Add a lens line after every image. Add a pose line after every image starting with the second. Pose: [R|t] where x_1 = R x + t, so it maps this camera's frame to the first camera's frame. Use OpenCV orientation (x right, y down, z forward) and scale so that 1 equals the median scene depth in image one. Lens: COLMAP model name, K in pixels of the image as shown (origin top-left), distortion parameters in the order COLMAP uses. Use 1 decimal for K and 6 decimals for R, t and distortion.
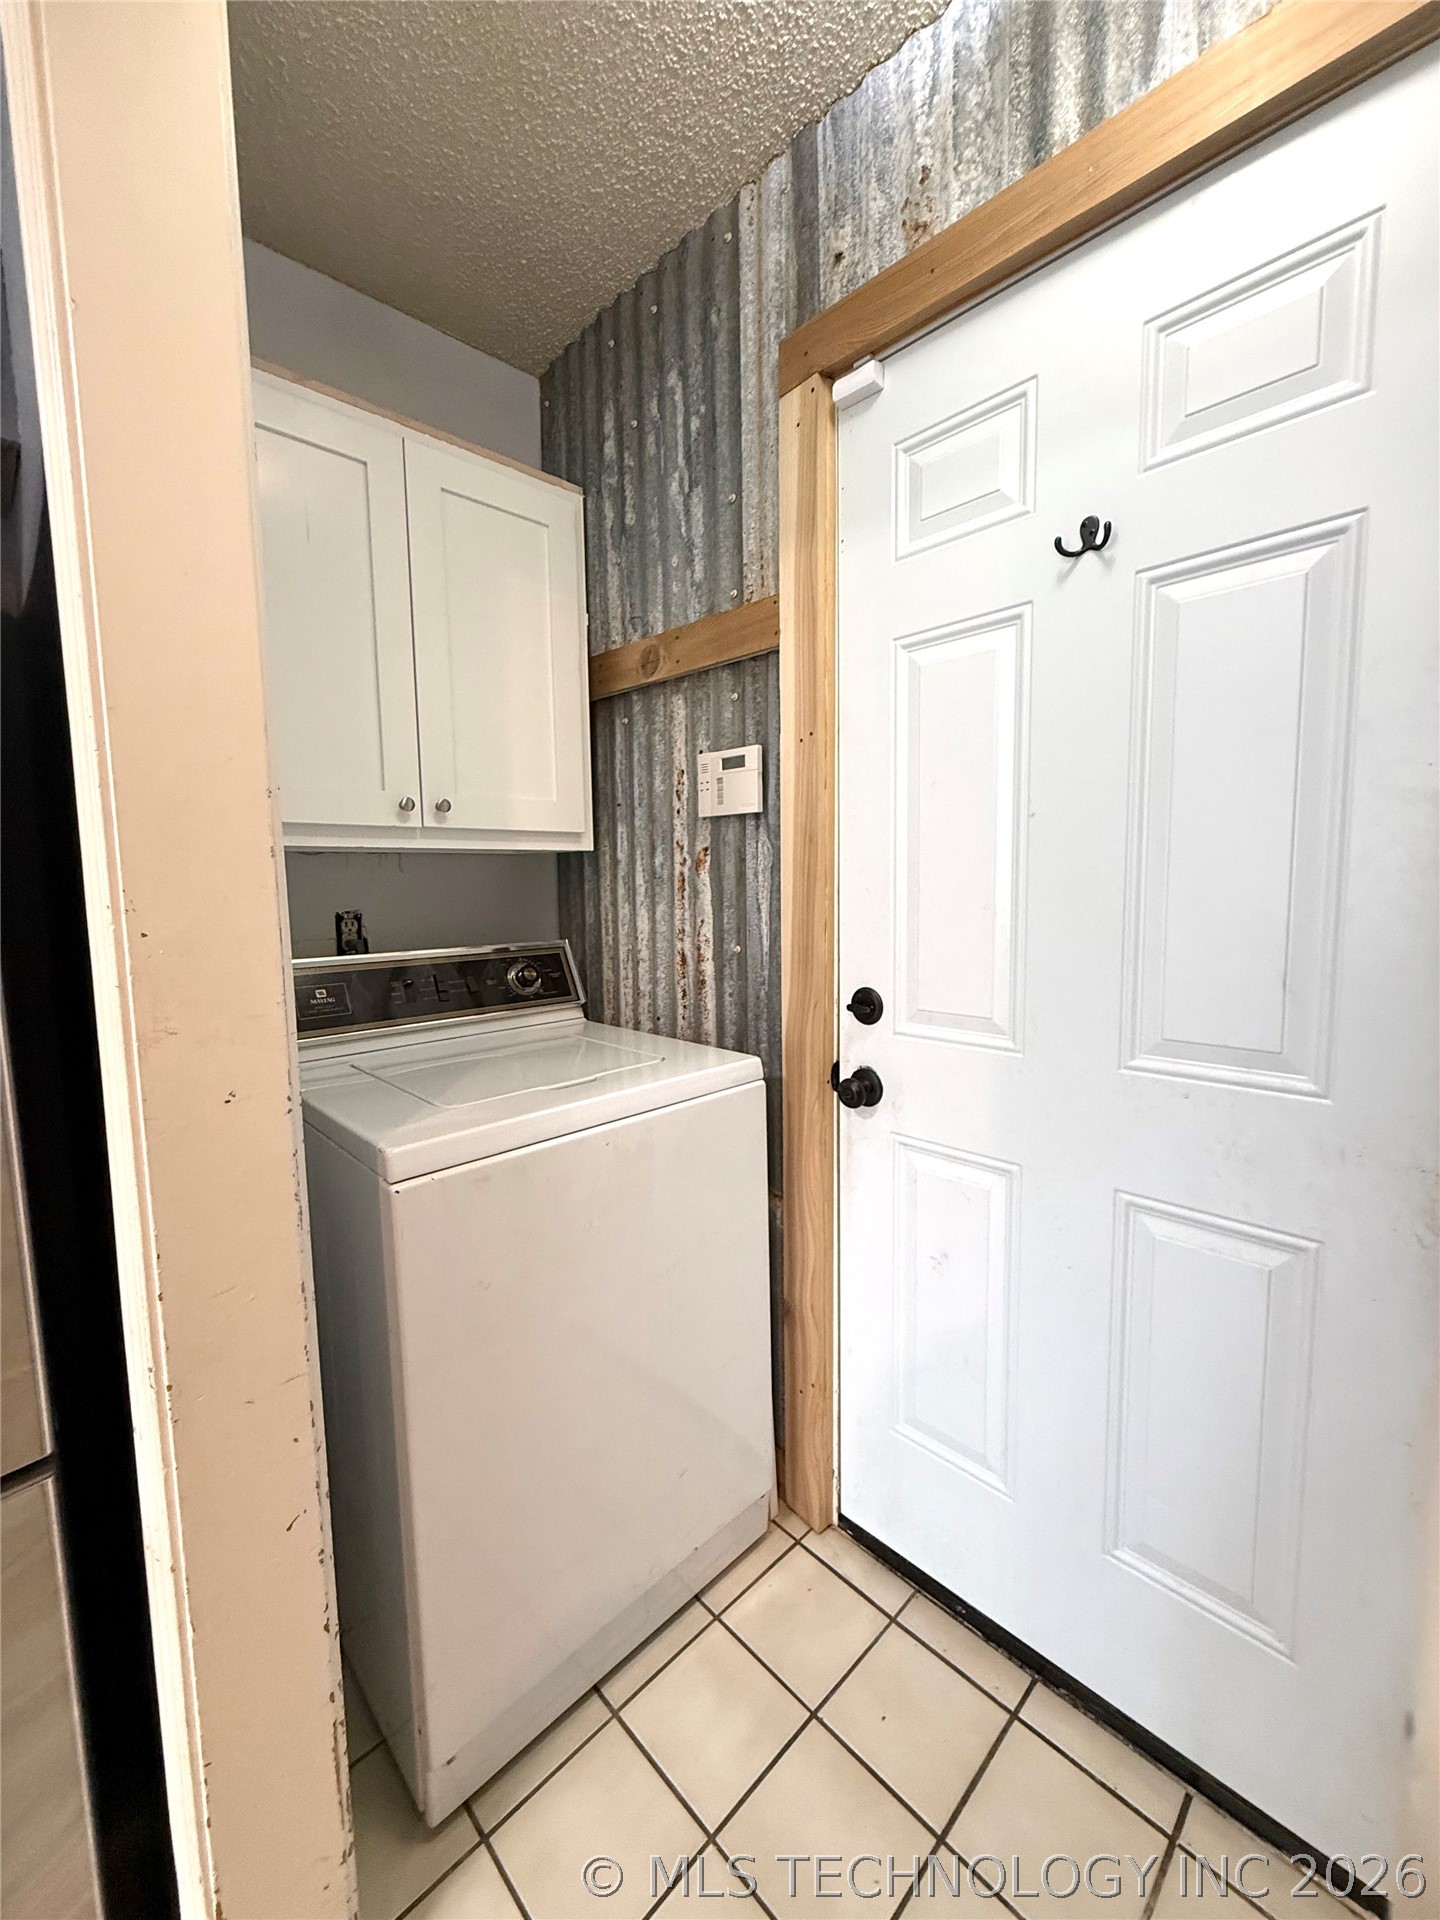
lens RADIAL K [[766.1, 0, 710.1], [0, 766.1, 958.8], [0, 0, 1]] dist [0.006834, -0.000903]
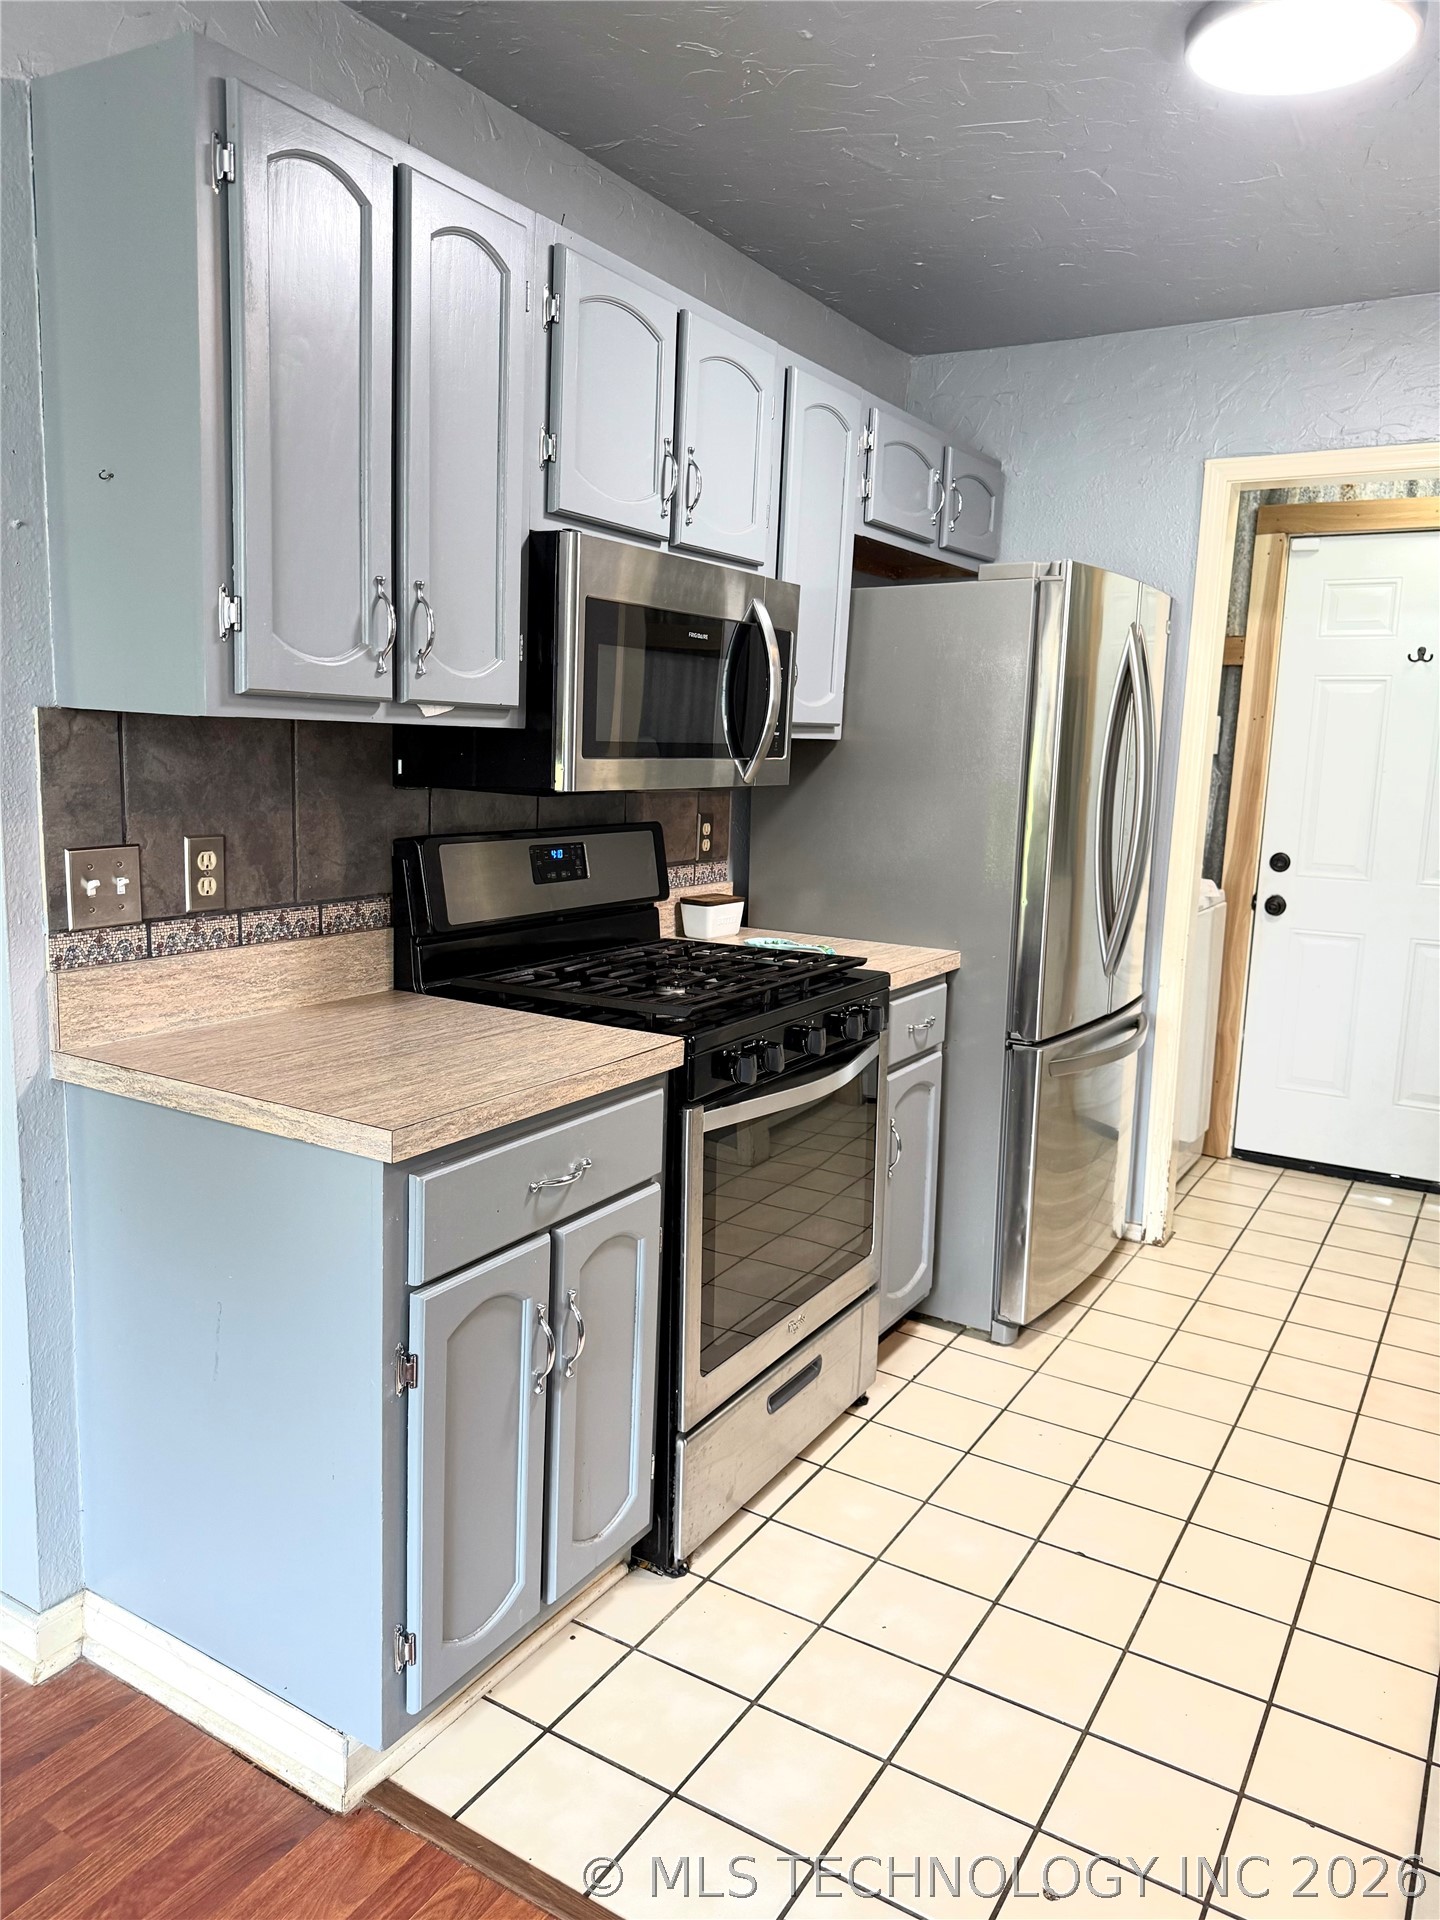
lens RADIAL K [[1362.3, 0, 721.3], [0, 1362.3, 964.5], [0, 0, 1]] dist [0.086659, -0.123455]
pose [[0.964621, -0.000463, 0.263640, -2.076268], [-0.016296, 0.997981, 0.061379, 0.129960], [-0.263136, -0.063504, 0.962666, -1.981071]]
